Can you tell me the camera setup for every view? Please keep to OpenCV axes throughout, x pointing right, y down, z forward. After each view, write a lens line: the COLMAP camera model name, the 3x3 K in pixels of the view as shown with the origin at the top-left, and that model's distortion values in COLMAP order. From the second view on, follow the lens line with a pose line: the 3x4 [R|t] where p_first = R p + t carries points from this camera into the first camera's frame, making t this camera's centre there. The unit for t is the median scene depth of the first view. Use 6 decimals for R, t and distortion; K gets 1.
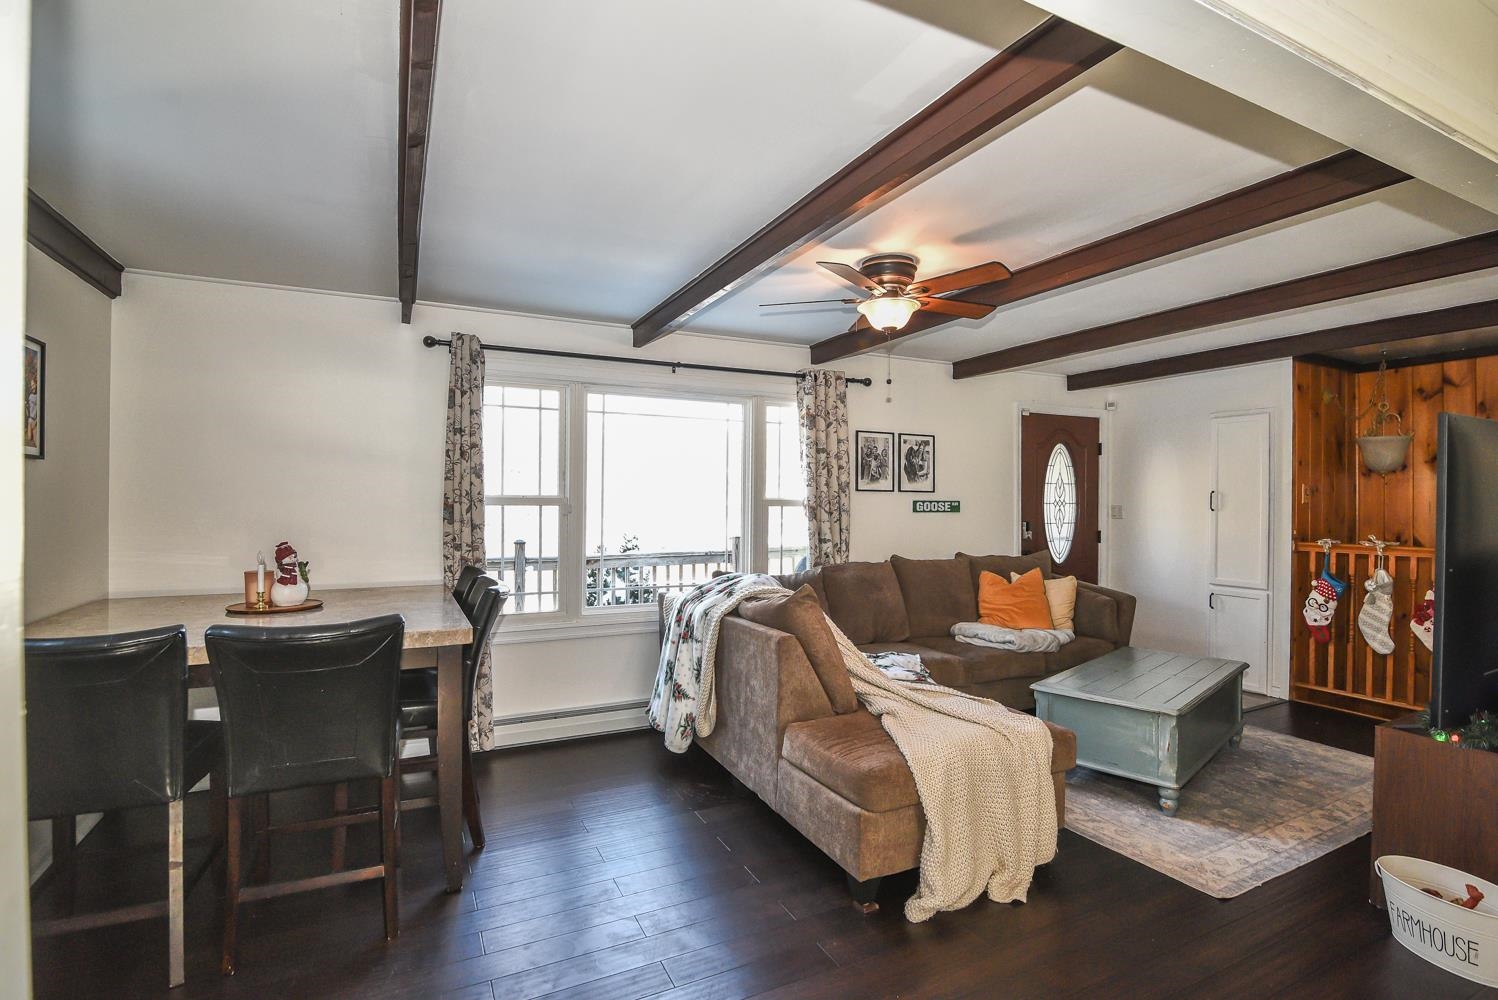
lens RADIAL K [[730.5, 0, 777.9], [0, 730.5, 496.1], [0, 0, 1]] dist [-0.017115, -0.000101]
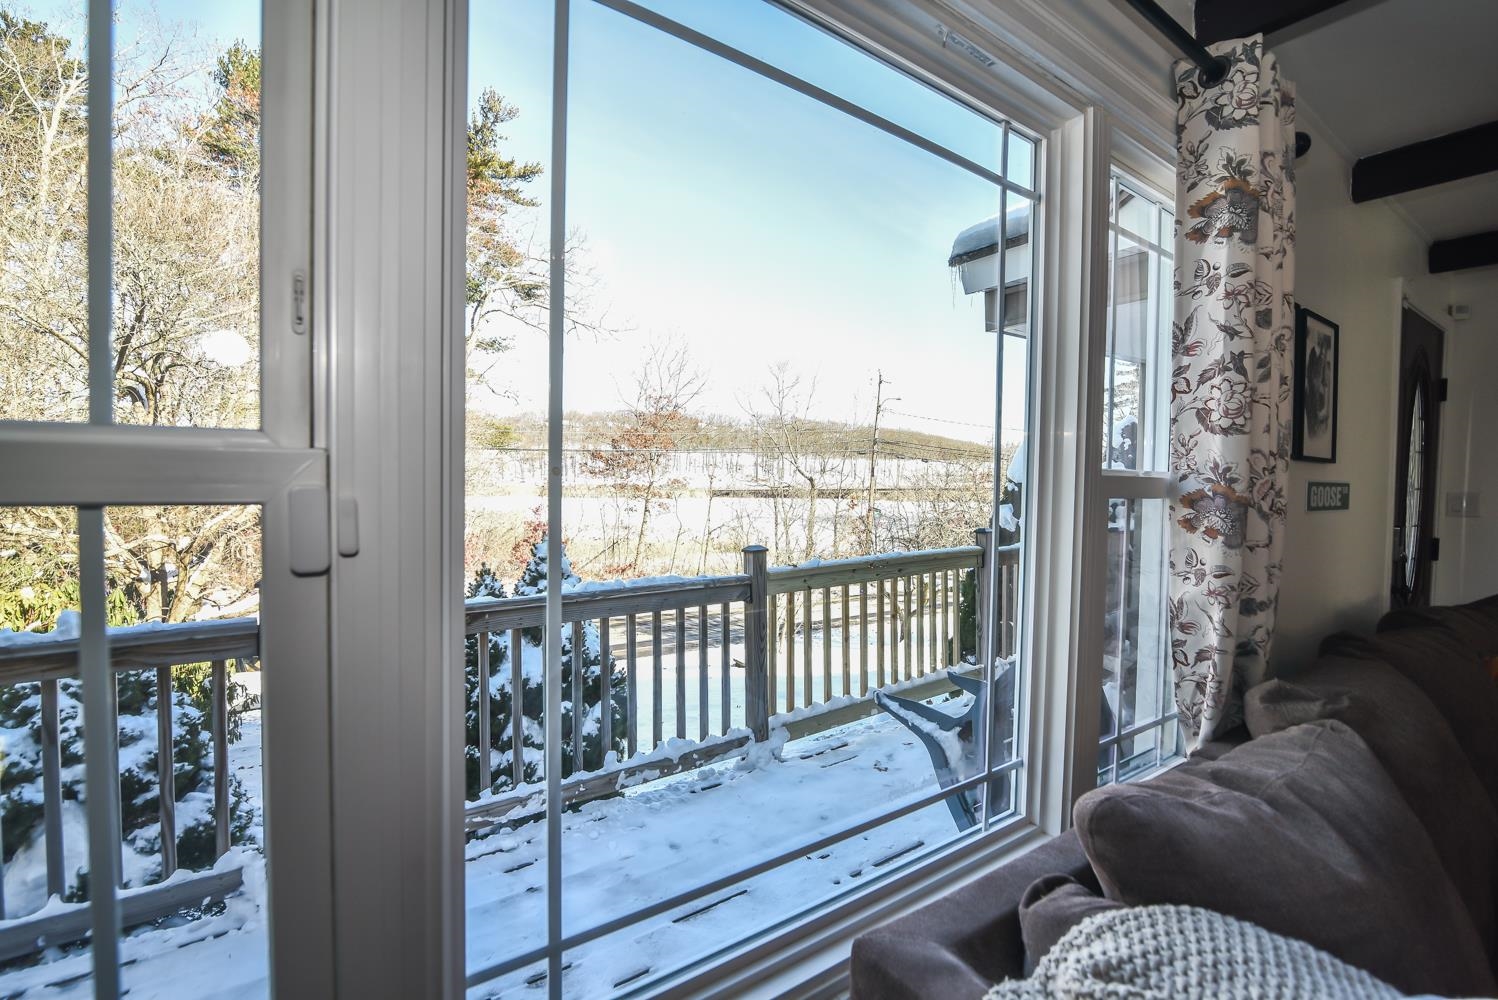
lens RADIAL K [[687.1, 0, 749.0], [0, 687.1, 500.0], [0, 0, 1]] dist [-0.016646, -0.000150]
pose [[0.987921, 0.003026, 0.154931, -0.197046], [-0.008756, 0.999302, 0.036311, 0.005702], [-0.154713, -0.037229, 0.987258, 0.742974]]
